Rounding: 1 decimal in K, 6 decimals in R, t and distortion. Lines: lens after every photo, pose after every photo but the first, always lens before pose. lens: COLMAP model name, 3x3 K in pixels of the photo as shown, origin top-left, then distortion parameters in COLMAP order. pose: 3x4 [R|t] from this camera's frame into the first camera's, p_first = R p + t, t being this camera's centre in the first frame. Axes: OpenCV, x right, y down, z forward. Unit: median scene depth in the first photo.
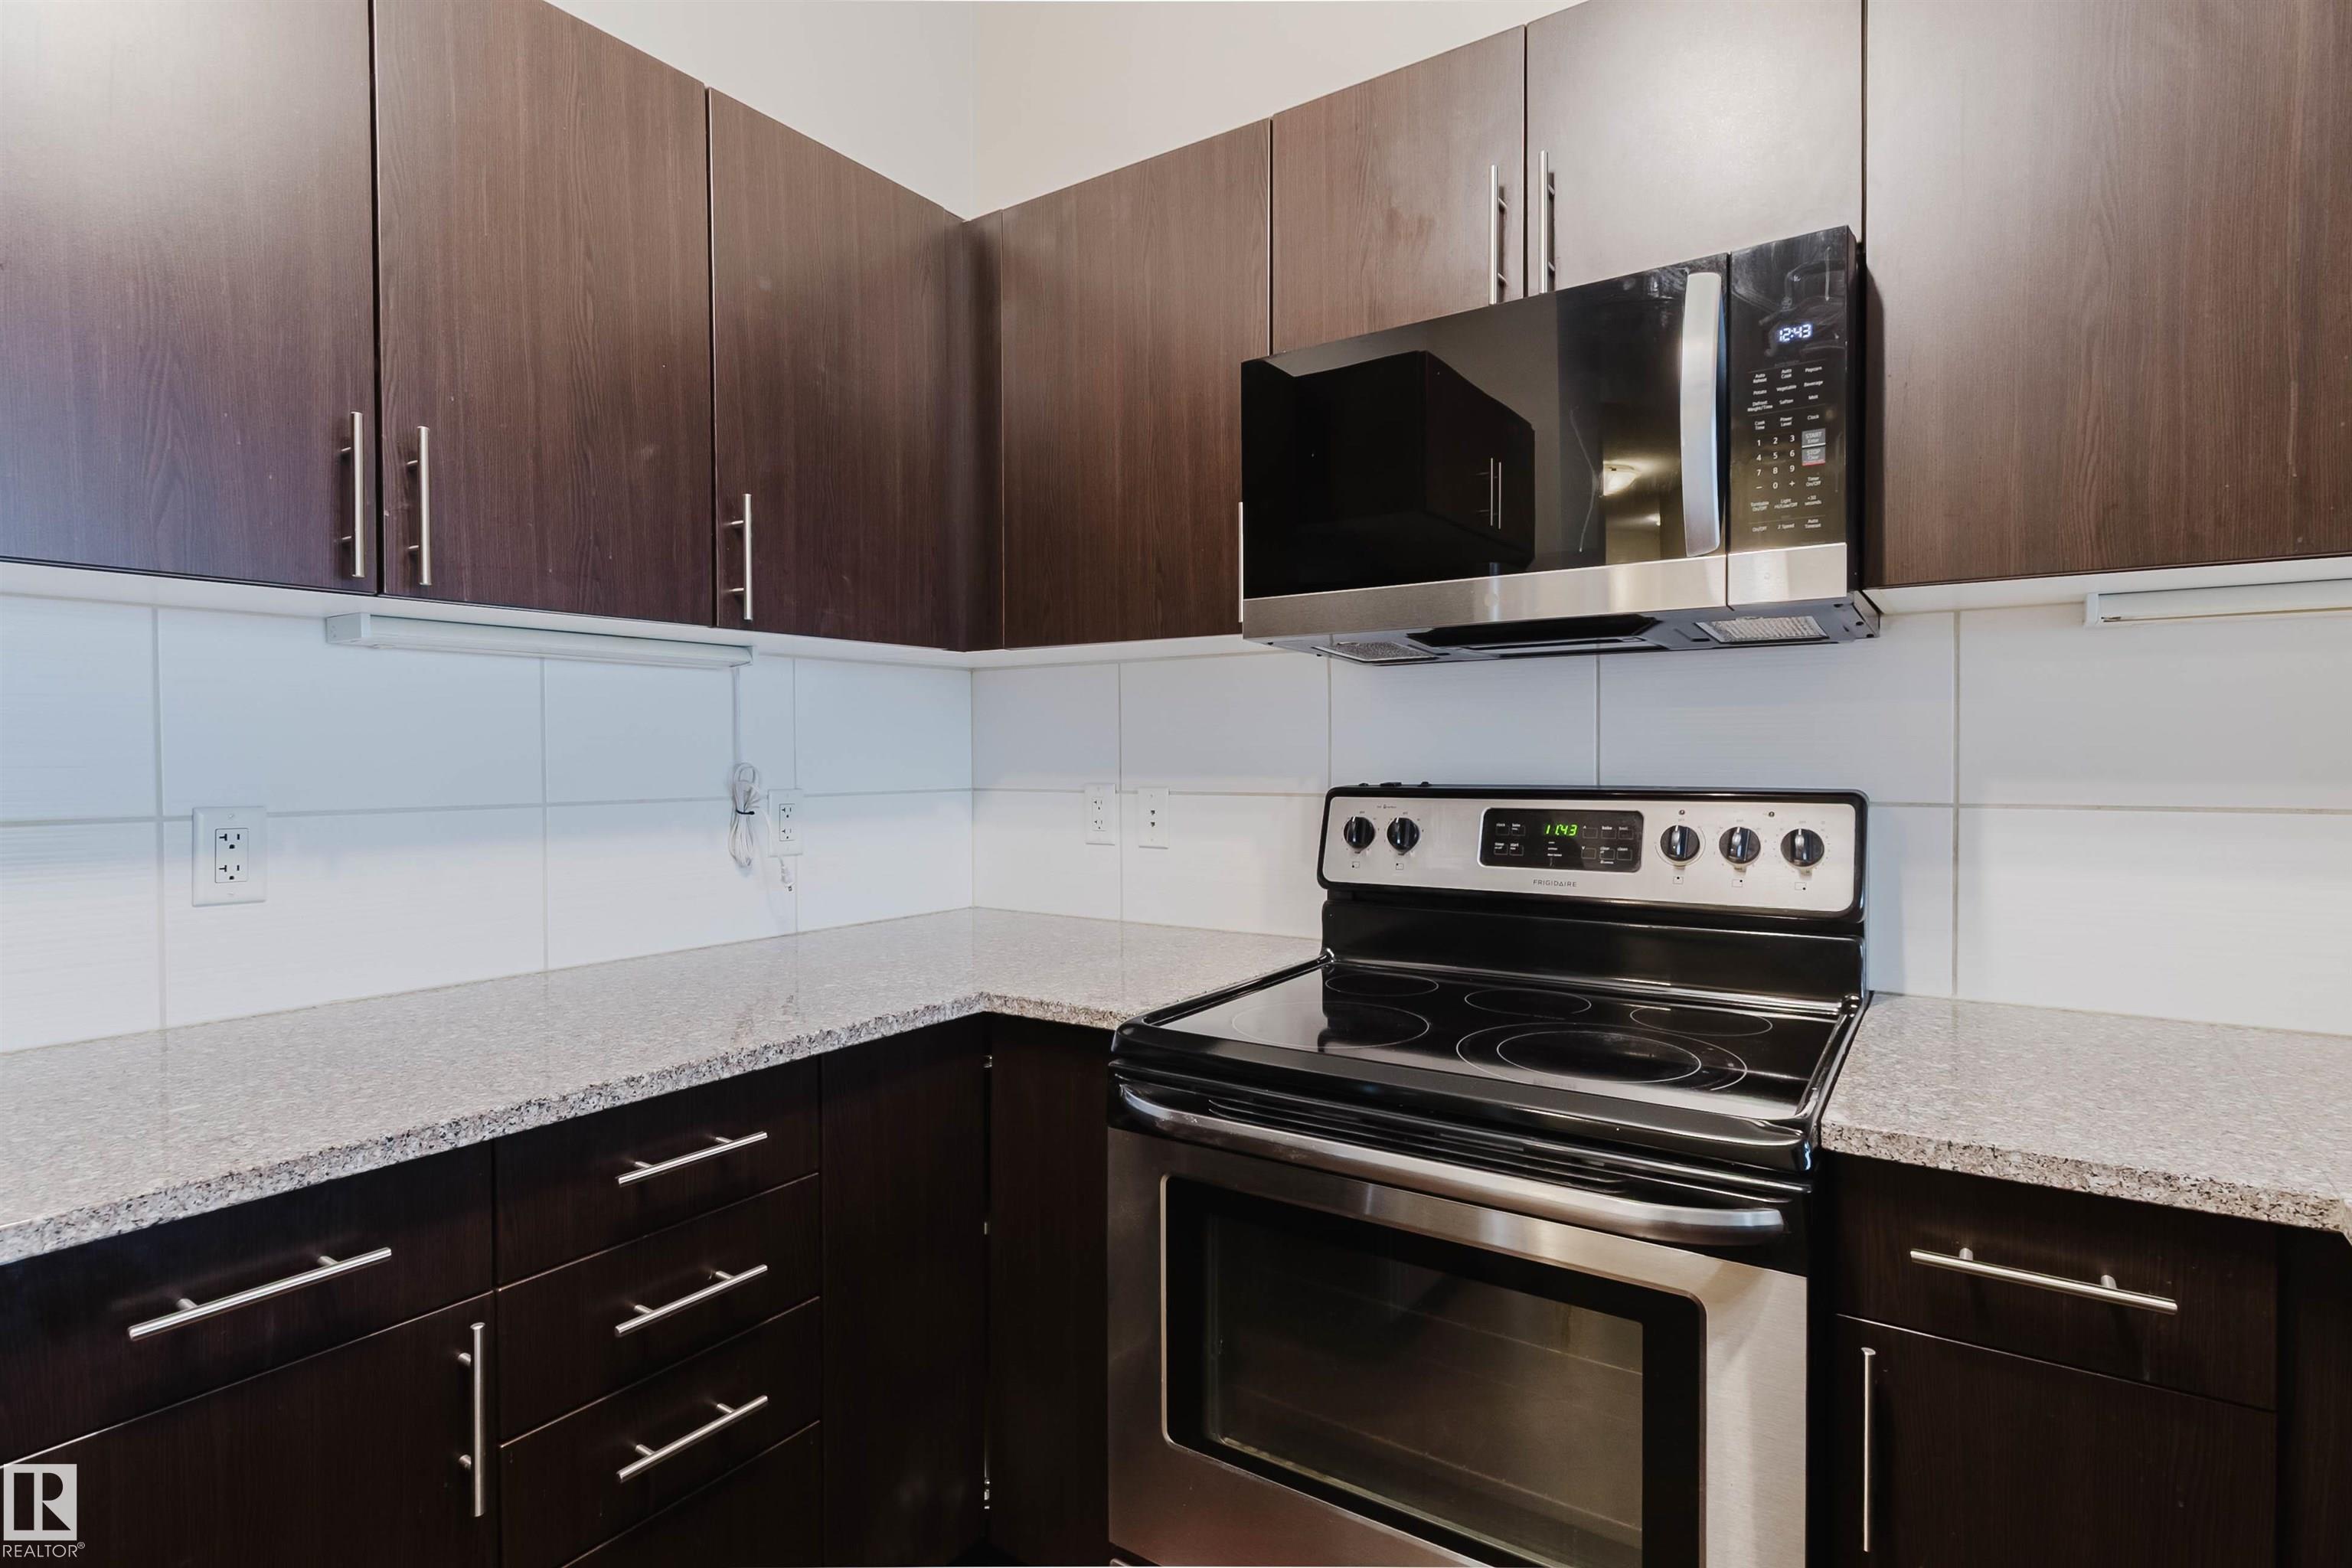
lens RADIAL K [[1157.6, 0, 1171.3], [0, 1157.6, 782.0], [0, 0, 1]] dist [-0.001702, -0.001486]
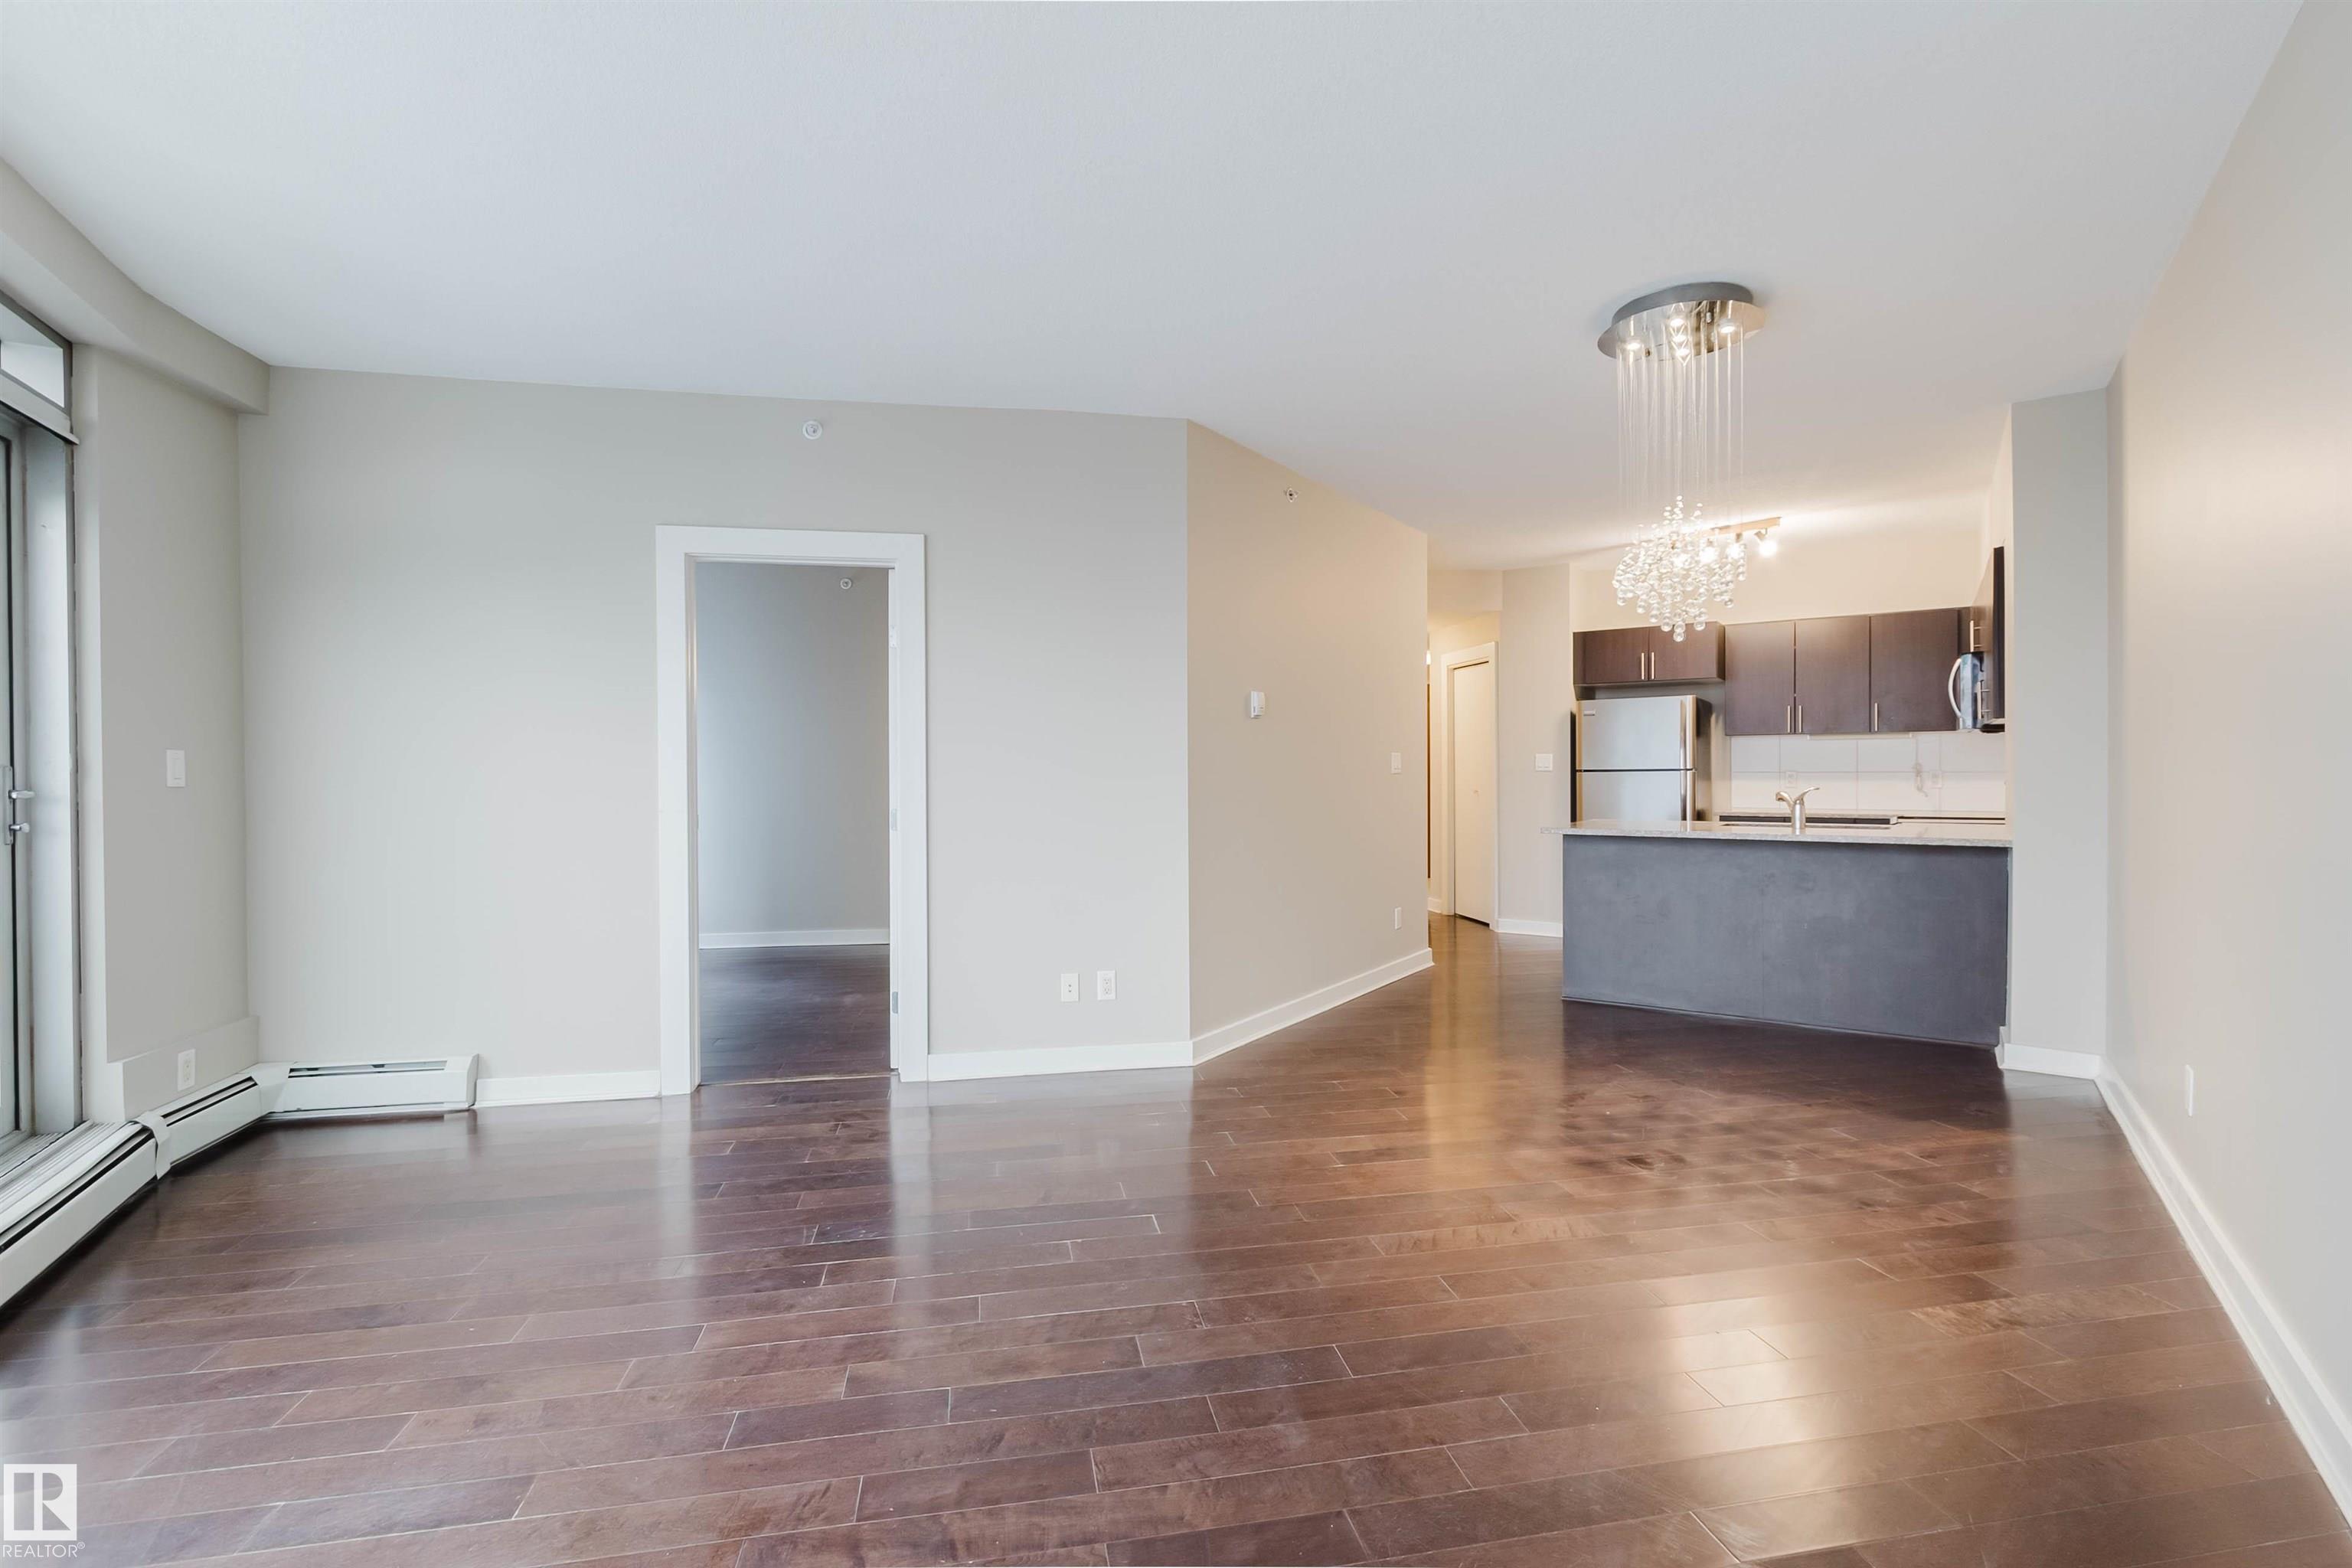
lens RADIAL K [[1079.1, 0, 1164.6], [0, 1079.1, 778.8], [0, 0, 1]] dist [0.007511, -0.002258]
pose [[-0.015491, 0.018013, -0.999718, 4.516645], [-0.015900, 0.999707, 0.018259, 0.017904], [0.999754, 0.016179, -0.015200, -1.973899]]
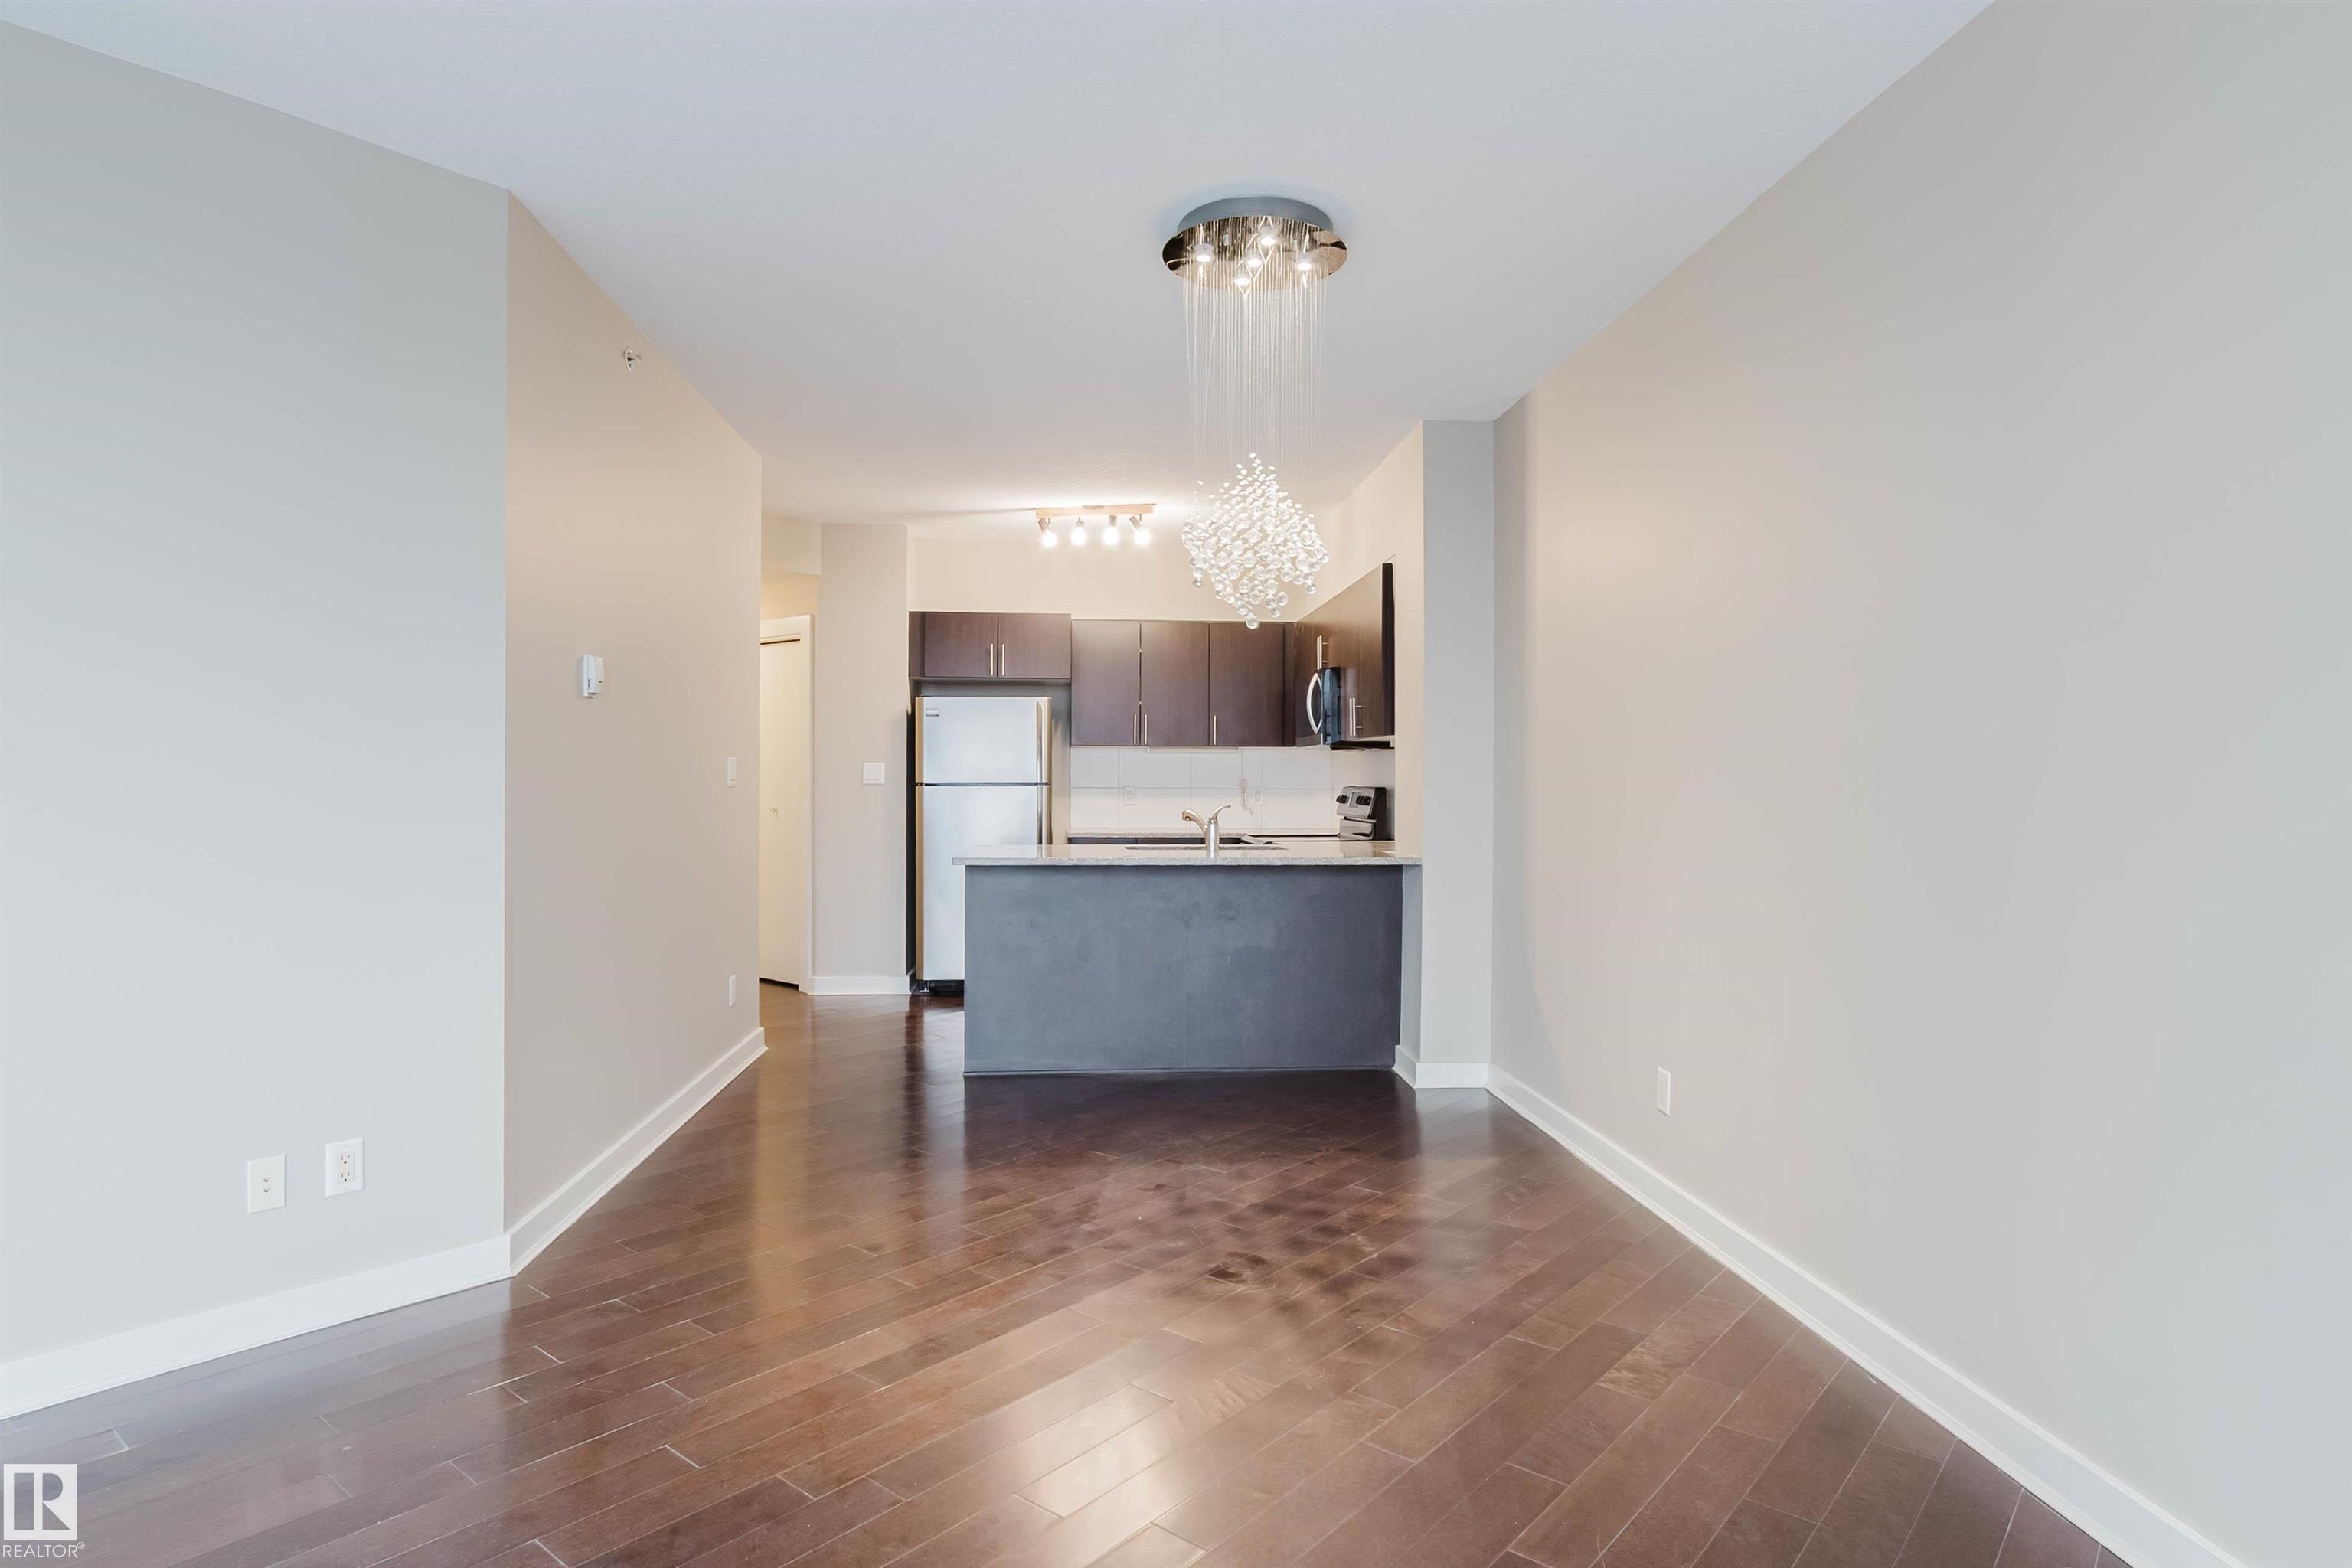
lens RADIAL K [[1323.1, 0, 1182.0], [0, 1323.1, 778.7], [0, 0, 1]] dist [0.009391, 0.001554]
pose [[0.631053, 0.010376, -0.775670, 3.876015], [-0.027418, 0.999584, -0.008935, 0.038836], [0.775255, 0.026906, 0.631075, -2.512263]]
